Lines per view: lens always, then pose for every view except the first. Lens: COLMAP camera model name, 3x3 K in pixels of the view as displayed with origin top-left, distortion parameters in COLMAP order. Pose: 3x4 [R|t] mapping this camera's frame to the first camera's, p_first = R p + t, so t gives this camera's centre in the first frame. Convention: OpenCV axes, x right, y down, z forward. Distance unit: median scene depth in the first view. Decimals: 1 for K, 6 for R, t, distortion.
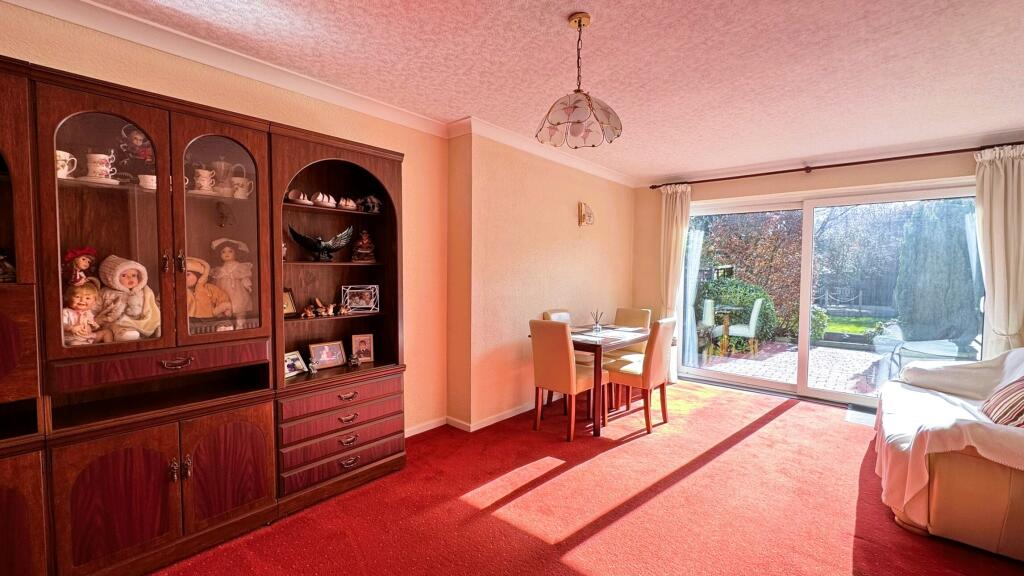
lens RADIAL K [[411.5, 0, 512.0], [0, 411.5, 288.0], [0, 0, 1]] dist [-0.002288, -0.000326]
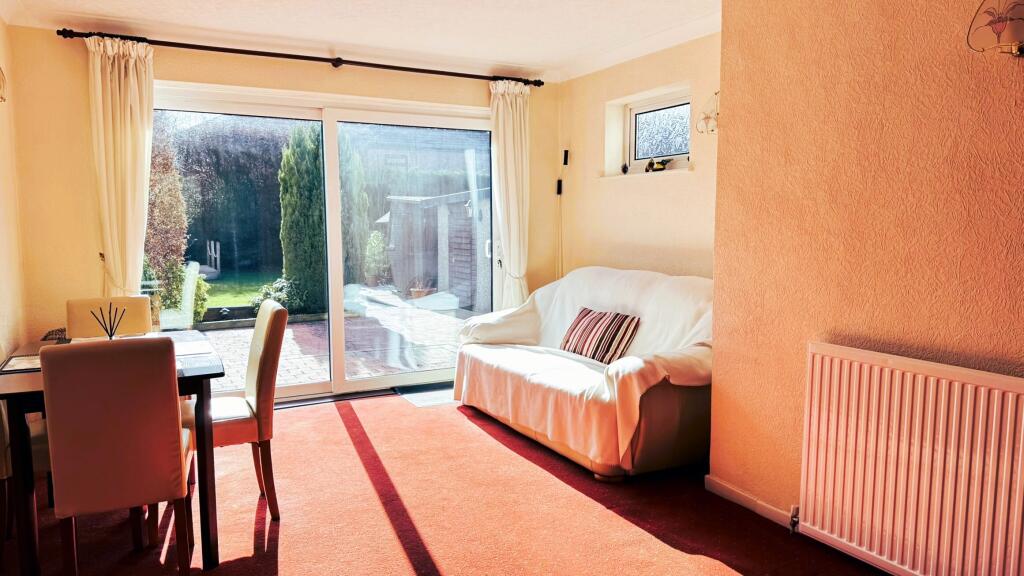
lens RADIAL K [[723.1, 0, 512.0], [0, 723.1, 288.0], [0, 0, 1]] dist [-0.000039, -0.000794]
pose [[0.369602, -0.098971, 0.923904, -0.387346], [0.048242, 0.995014, 0.087290, -0.011168], [-0.927937, 0.012309, 0.372534, 0.362376]]
